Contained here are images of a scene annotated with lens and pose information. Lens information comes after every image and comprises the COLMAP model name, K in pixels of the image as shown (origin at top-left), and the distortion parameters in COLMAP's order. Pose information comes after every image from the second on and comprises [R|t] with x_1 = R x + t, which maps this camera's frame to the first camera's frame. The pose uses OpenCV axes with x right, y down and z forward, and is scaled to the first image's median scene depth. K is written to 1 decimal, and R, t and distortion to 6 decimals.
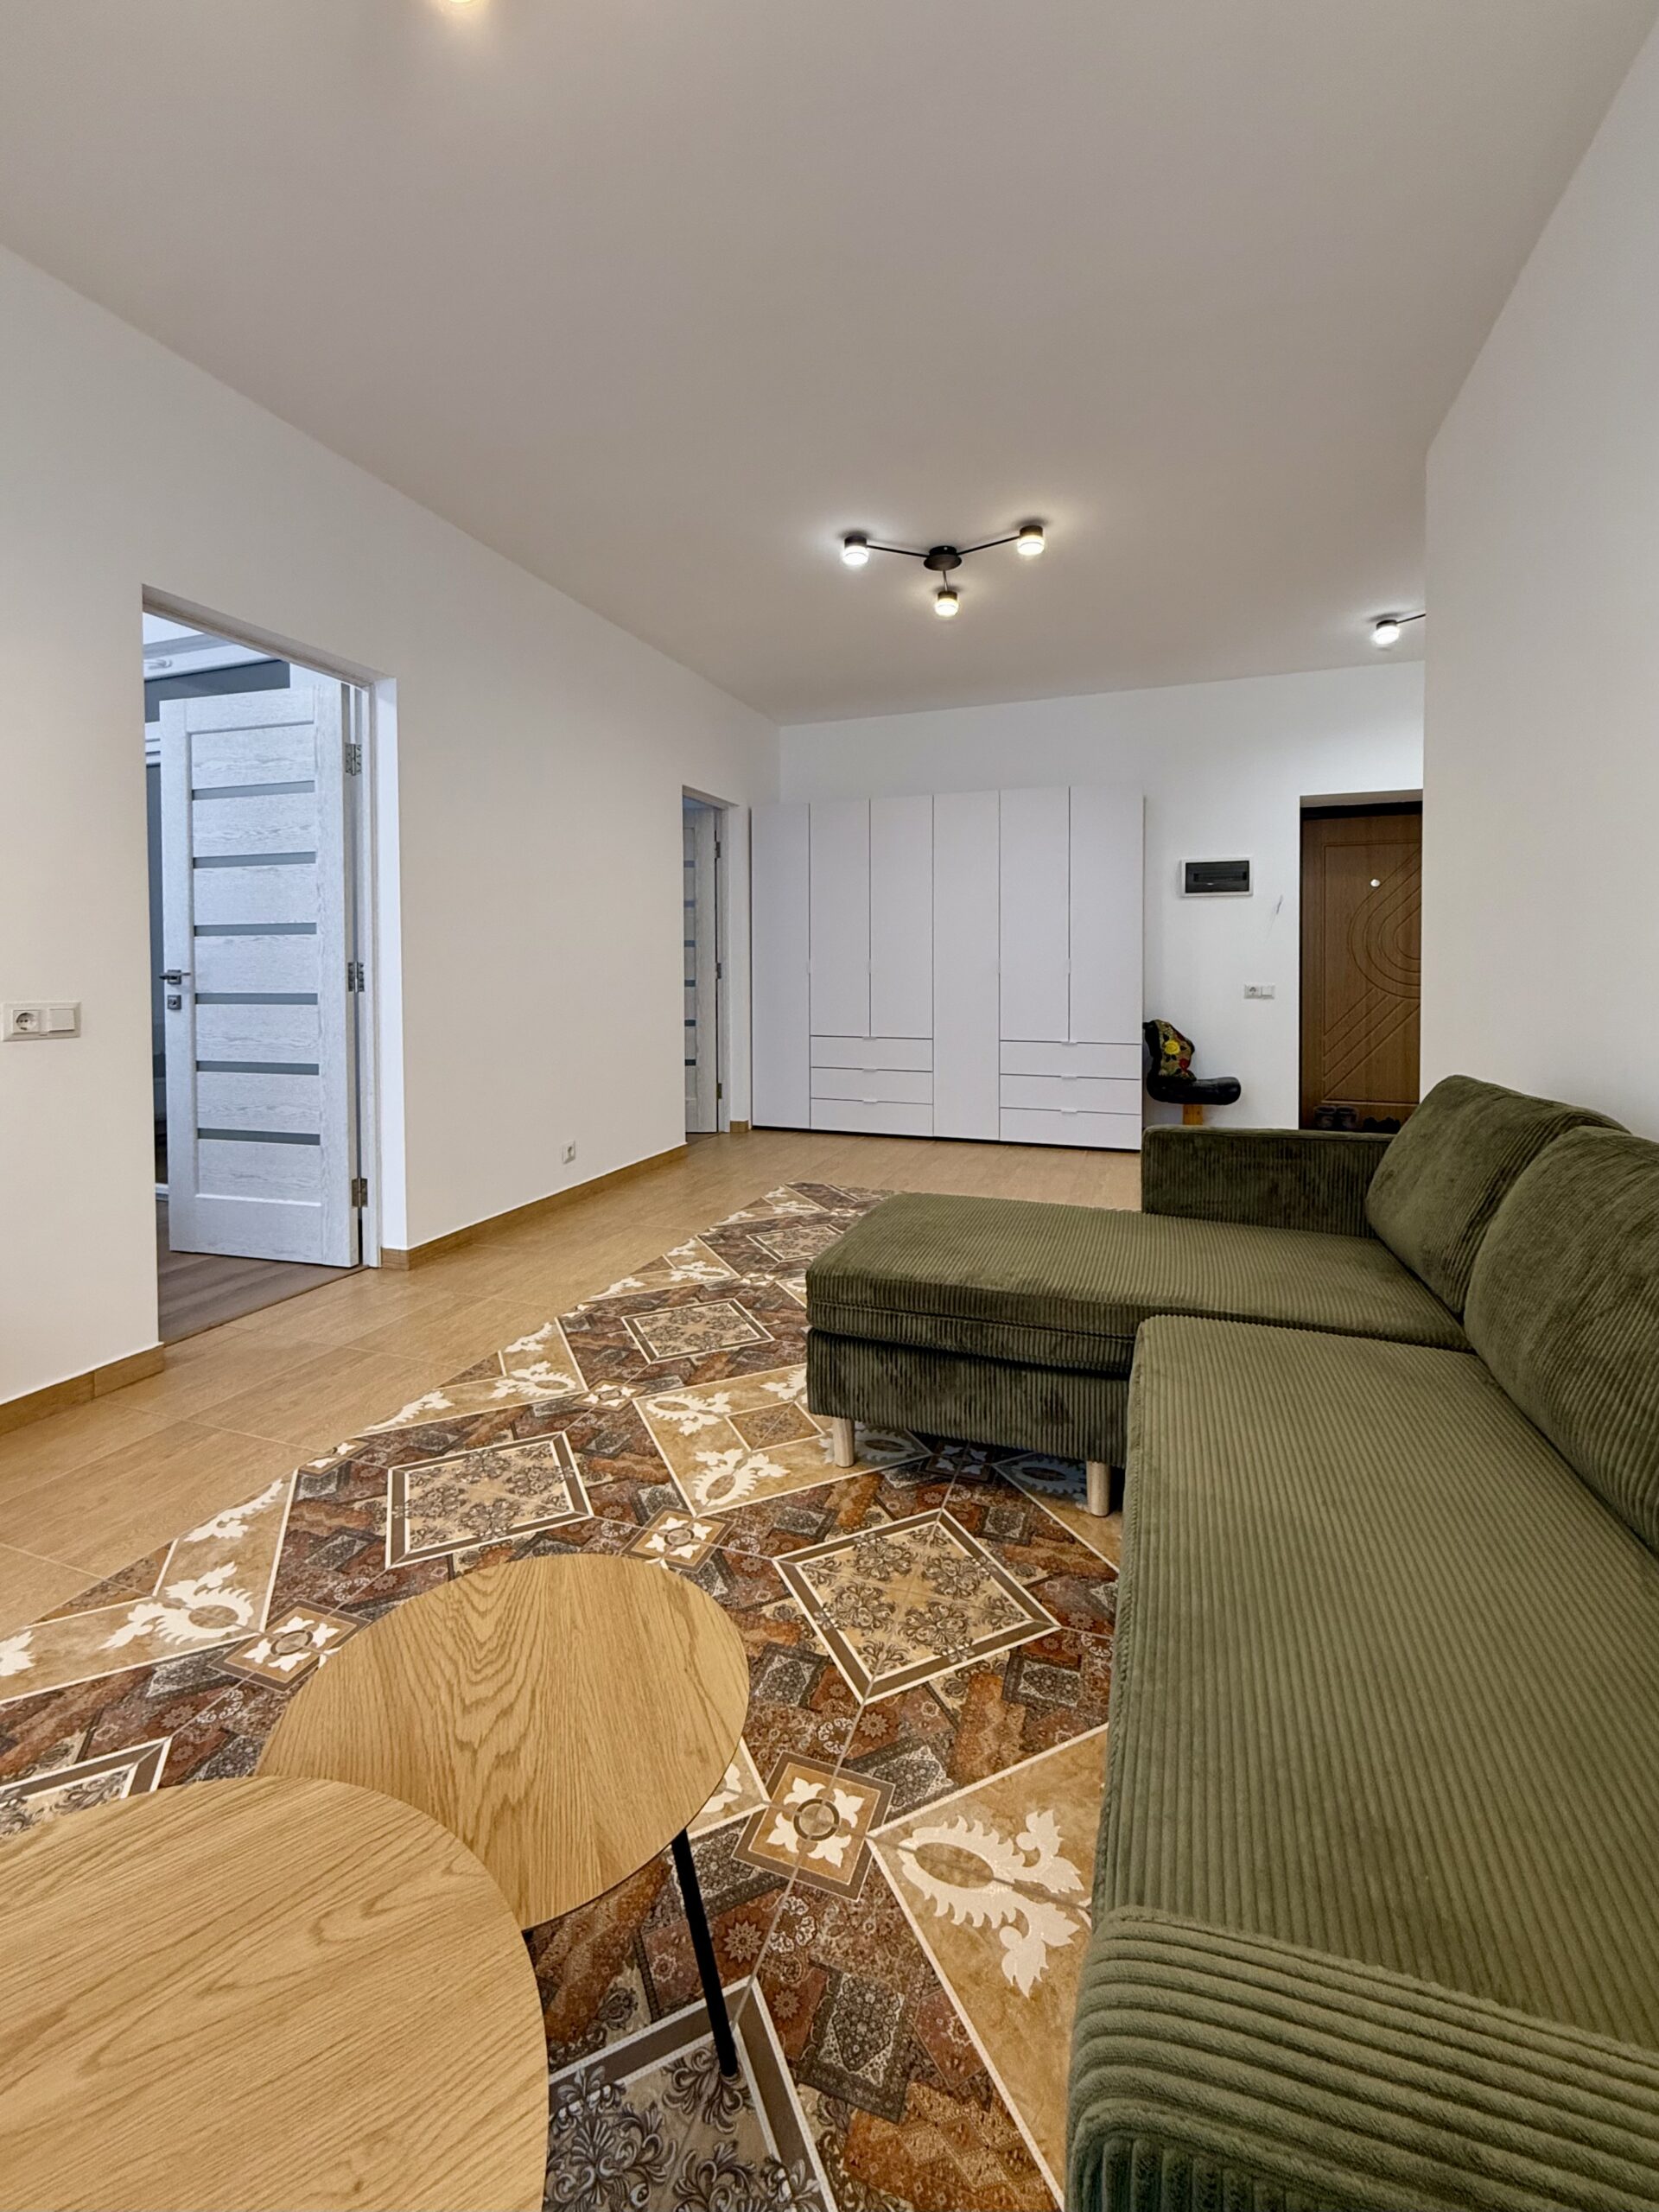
lens RADIAL K [[946.1, 0, 788.8], [0, 946.1, 984.7], [0, 0, 1]] dist [-0.002174, 0.000486]
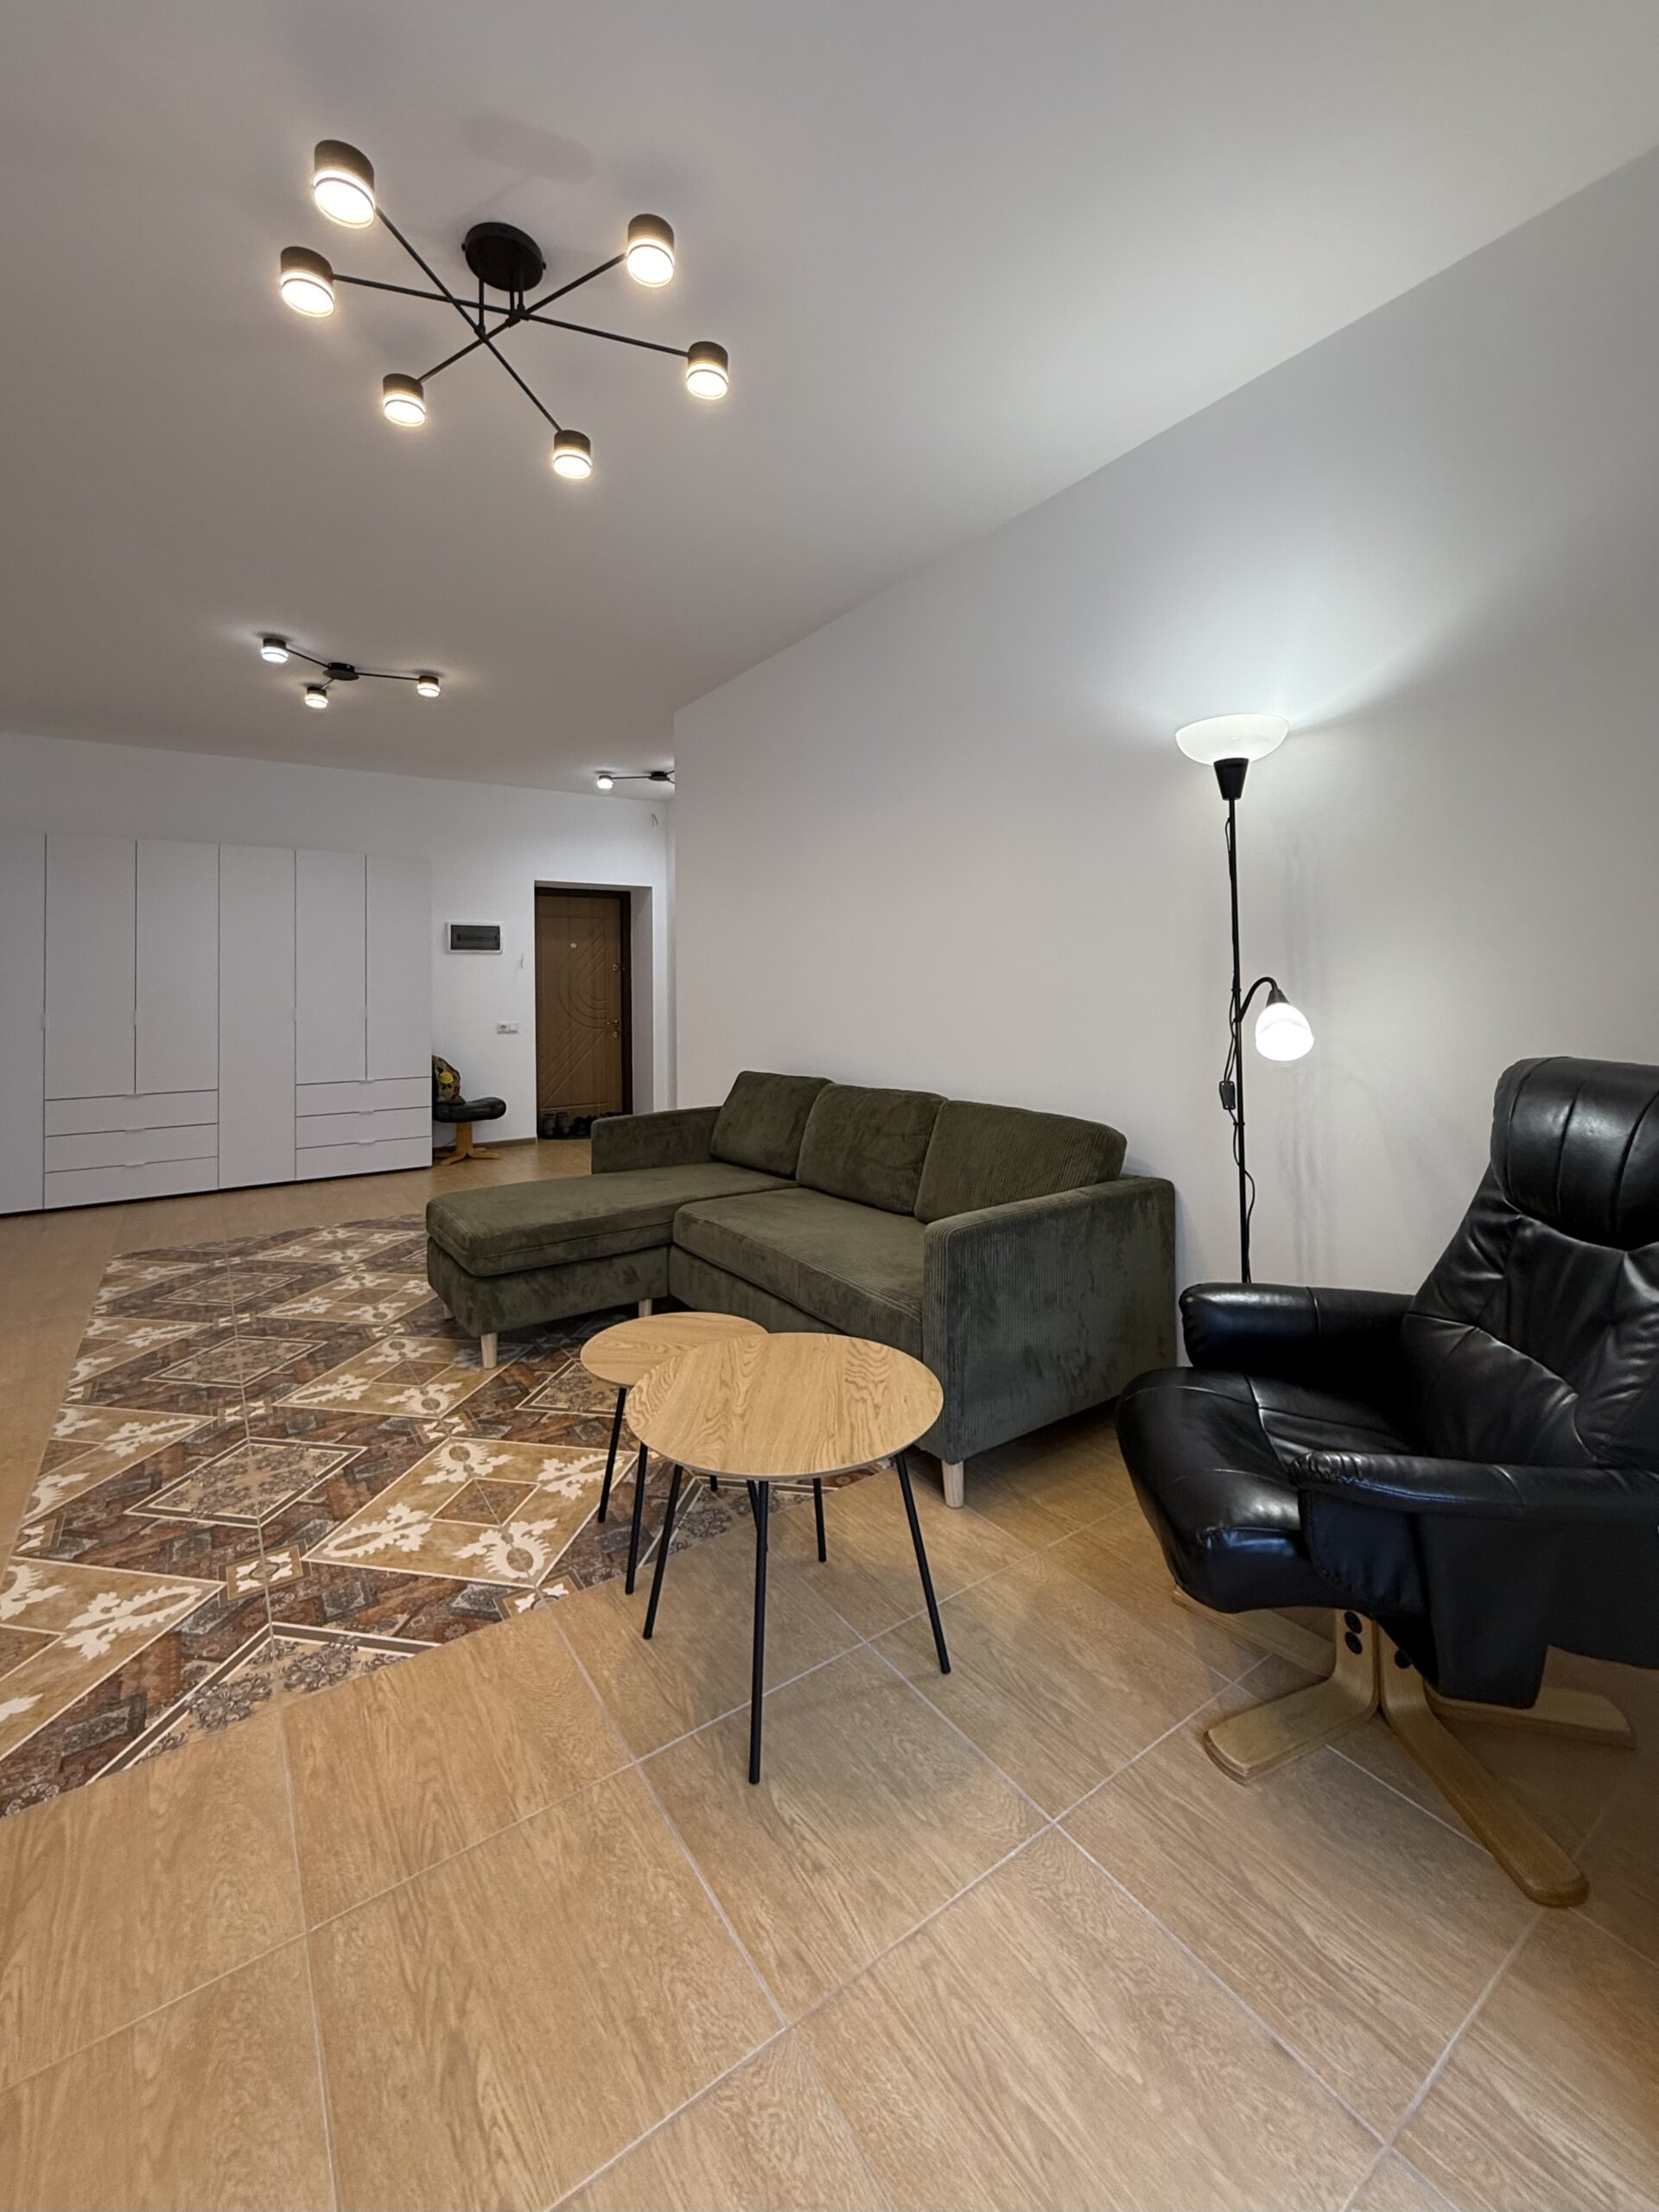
lens RADIAL K [[946.1, 0, 872.8], [0, 946.1, 969.4], [0, 0, 1]] dist [-0.002174, 0.000486]
pose [[0.544697, 0.010094, 0.838572, -0.700369], [0.029367, 0.999085, -0.031101, -0.040631], [-0.838118, 0.041567, 0.543902, -0.267887]]
